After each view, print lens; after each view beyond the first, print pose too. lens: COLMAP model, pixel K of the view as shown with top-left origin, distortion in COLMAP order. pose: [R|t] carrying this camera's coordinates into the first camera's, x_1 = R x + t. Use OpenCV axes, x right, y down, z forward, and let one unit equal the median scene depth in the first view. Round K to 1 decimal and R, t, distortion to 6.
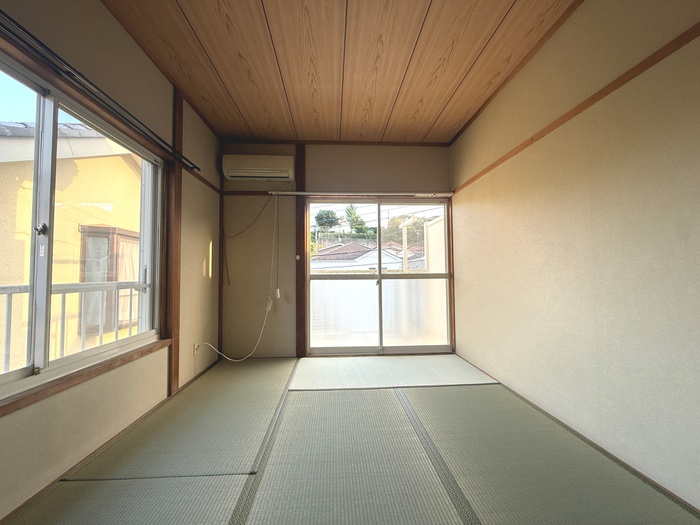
lens RADIAL K [[278.9, 0, 347.7], [0, 278.9, 262.6], [0, 0, 1]] dist [0.002873, 0.000596]
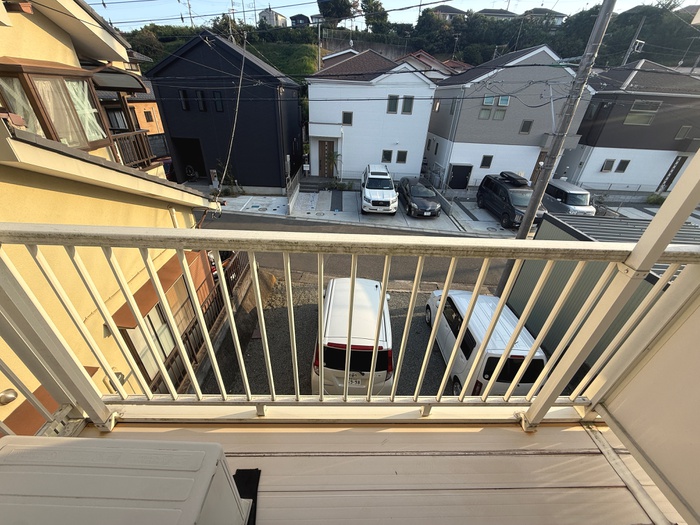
lens RADIAL K [[278.9, 0, 351.0], [0, 278.9, 262.6], [0, 0, 1]] dist [0.002873, 0.000596]
pose [[0.998231, 0.058735, 0.009223, 0.003047], [-0.054070, 0.832310, 0.551667, -0.087582], [0.024726, -0.551189, 0.834014, 0.902106]]
